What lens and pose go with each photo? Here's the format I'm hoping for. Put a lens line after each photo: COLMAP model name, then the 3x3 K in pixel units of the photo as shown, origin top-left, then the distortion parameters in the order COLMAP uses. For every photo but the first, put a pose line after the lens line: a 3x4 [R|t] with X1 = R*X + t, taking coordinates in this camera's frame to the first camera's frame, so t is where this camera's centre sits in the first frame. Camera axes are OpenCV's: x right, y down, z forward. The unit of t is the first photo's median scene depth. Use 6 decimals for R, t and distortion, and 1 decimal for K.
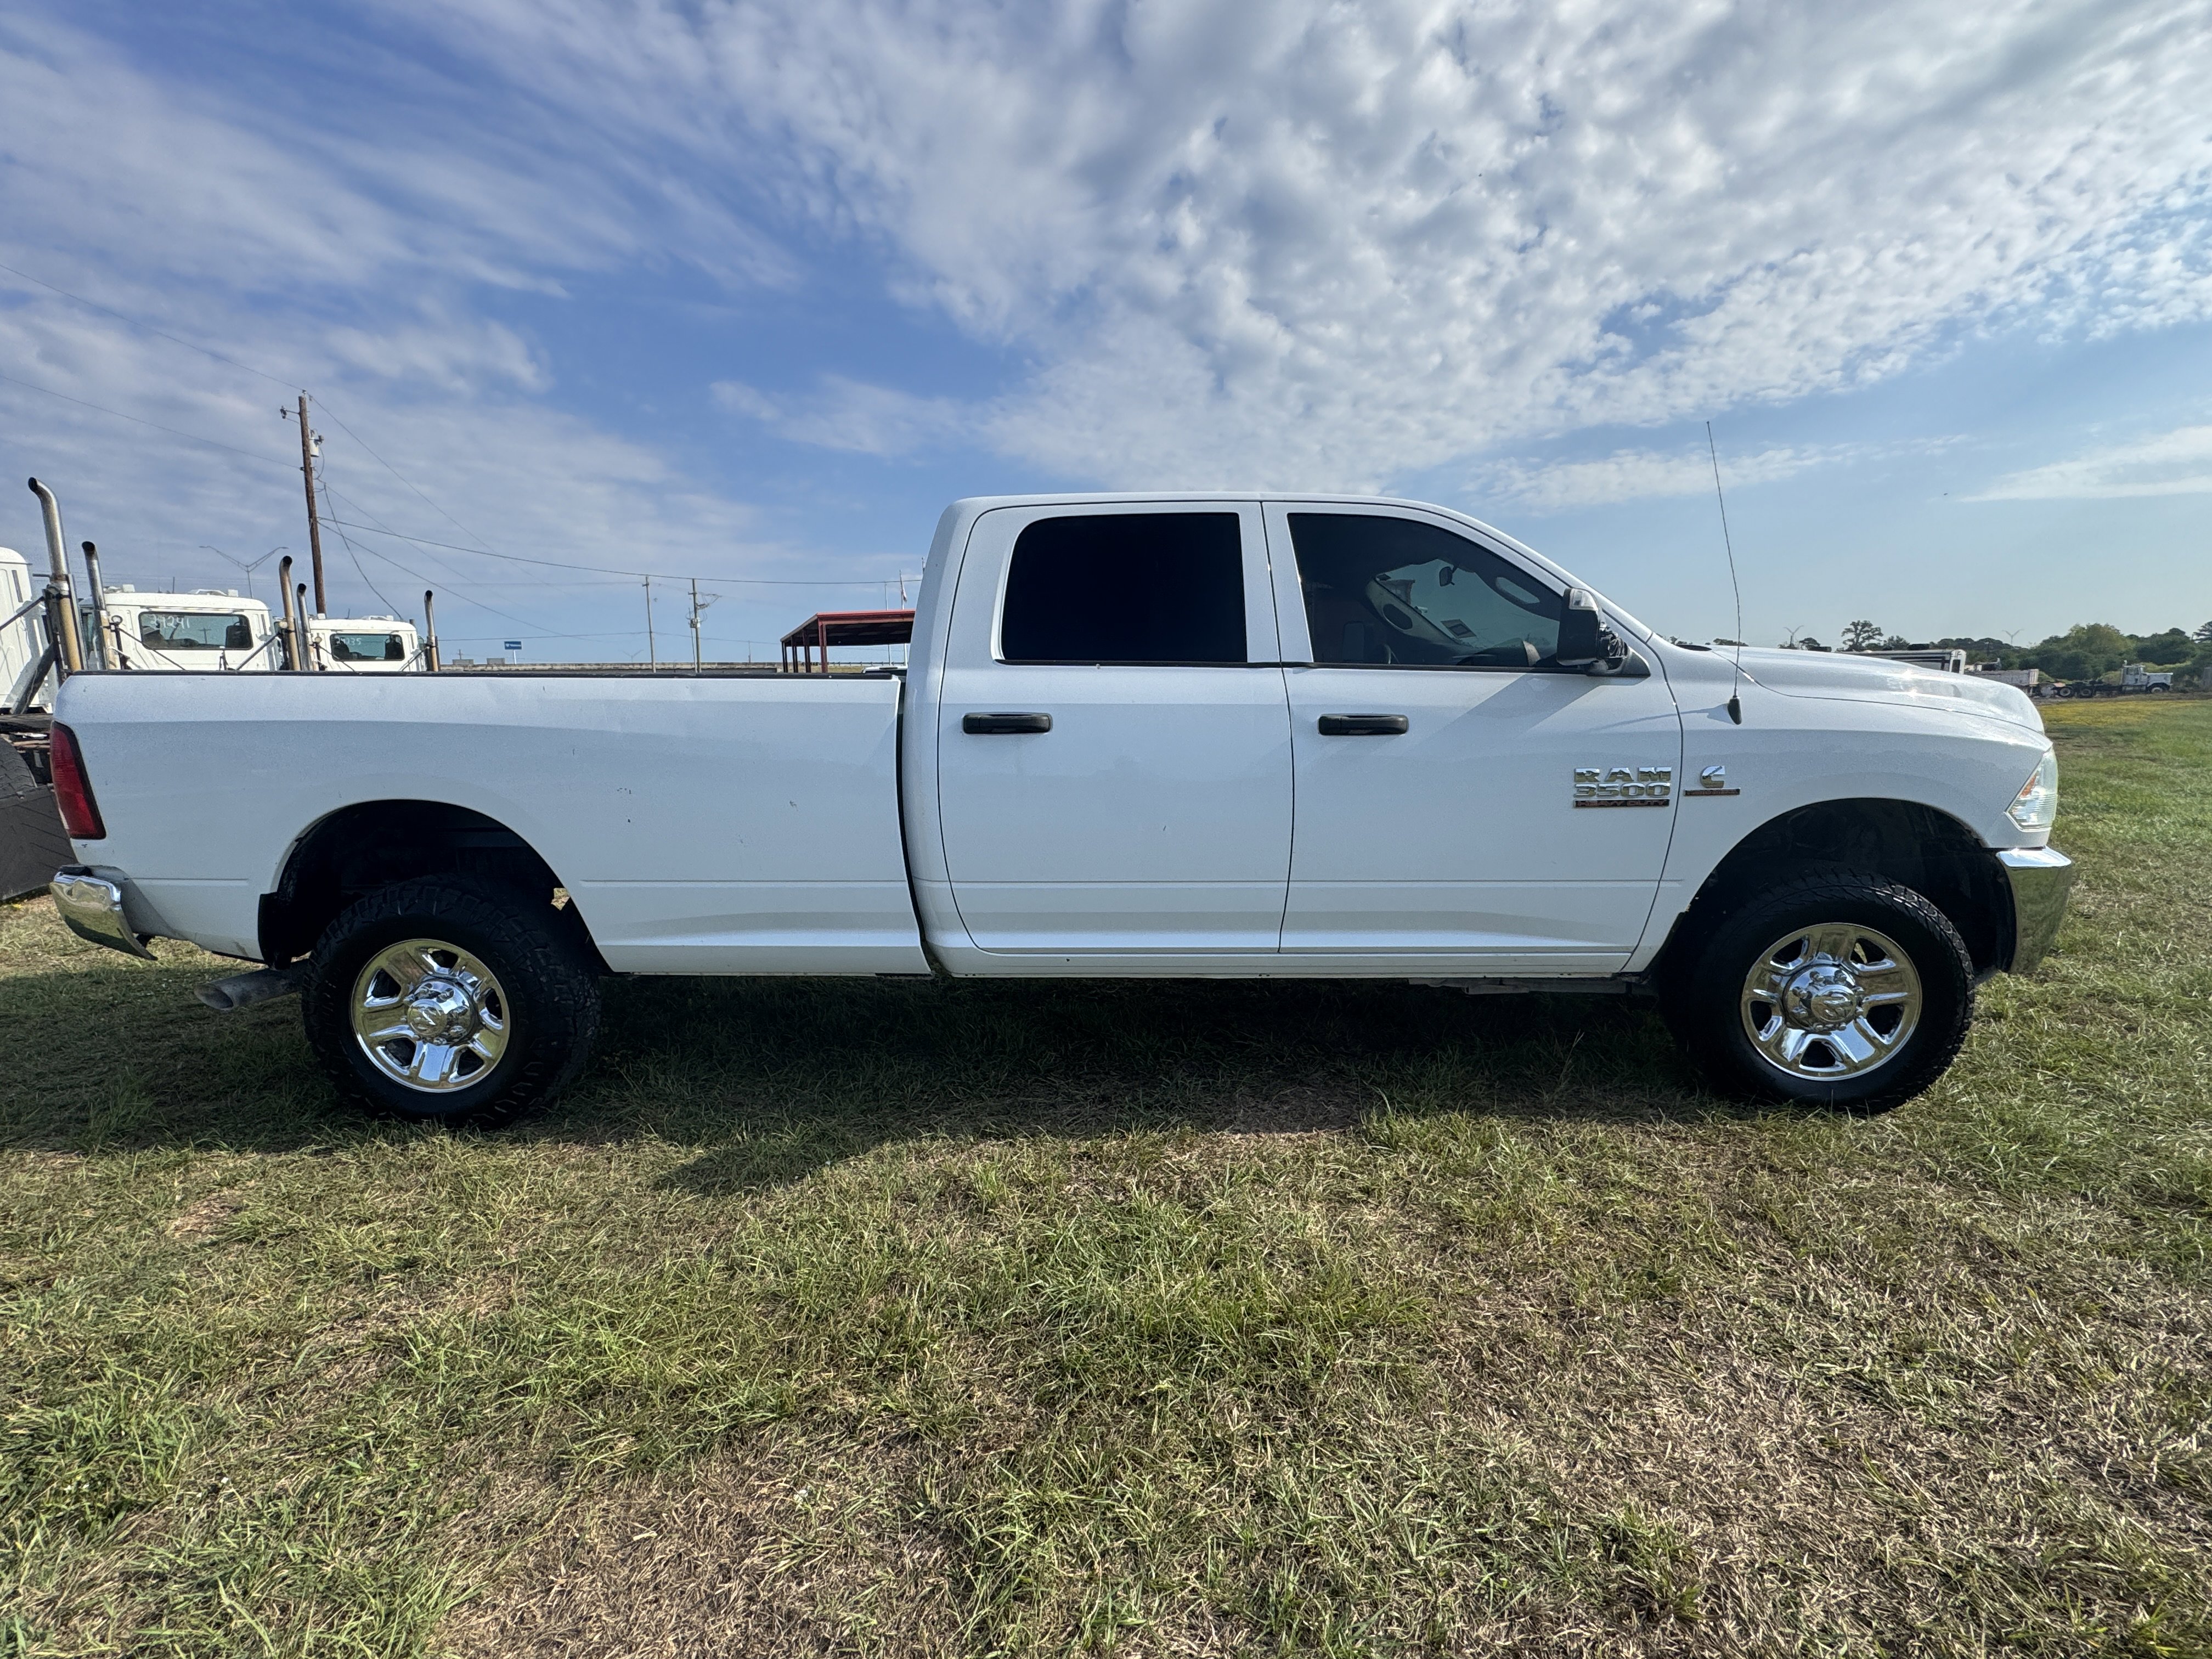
lens RADIAL K [[961.9, 0, 1106.0], [0, 961.9, 829.5], [0, 0, 1]] dist [-0.001279, 0.000489]
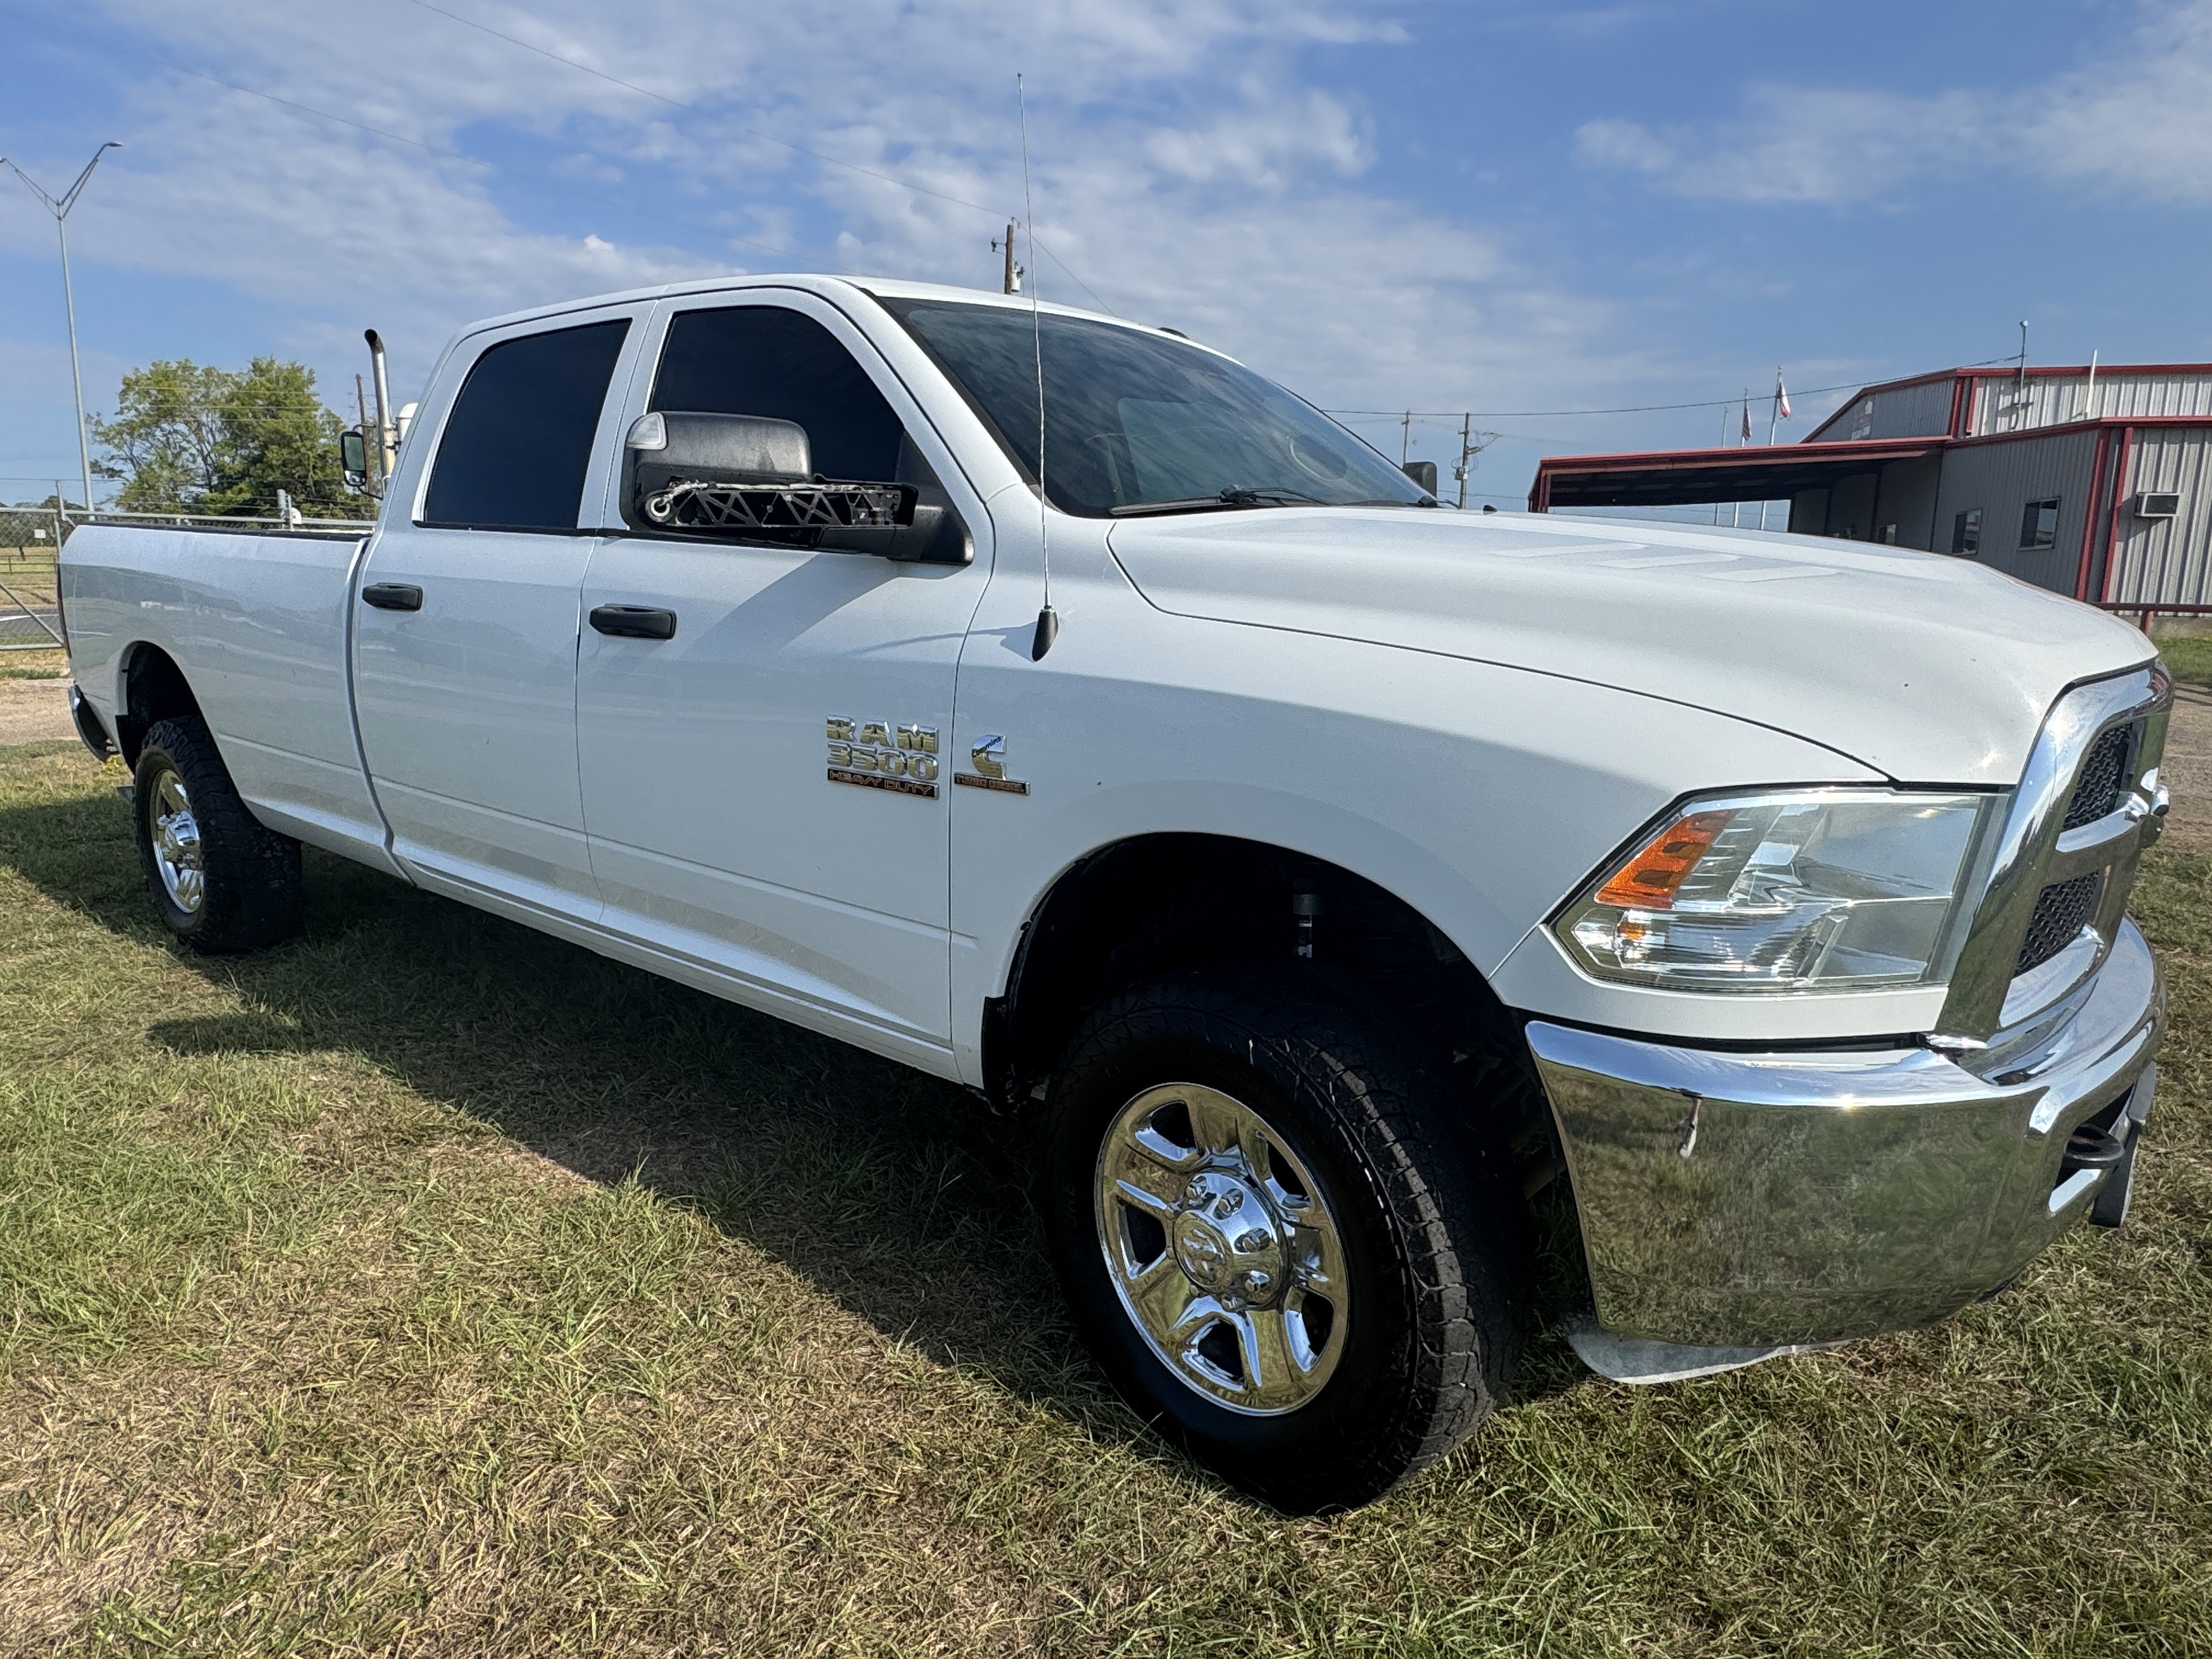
lens RADIAL K [[1372.4, 0, 1106.0], [0, 1372.4, 829.5], [0, 0, 1]] dist [0.002325, -0.000897]
pose [[0.784523, 0.147853, -0.602216, 1.132133], [-0.122000, 0.988980, 0.083876, -0.084335], [0.607981, 0.007667, 0.793915, 0.420081]]
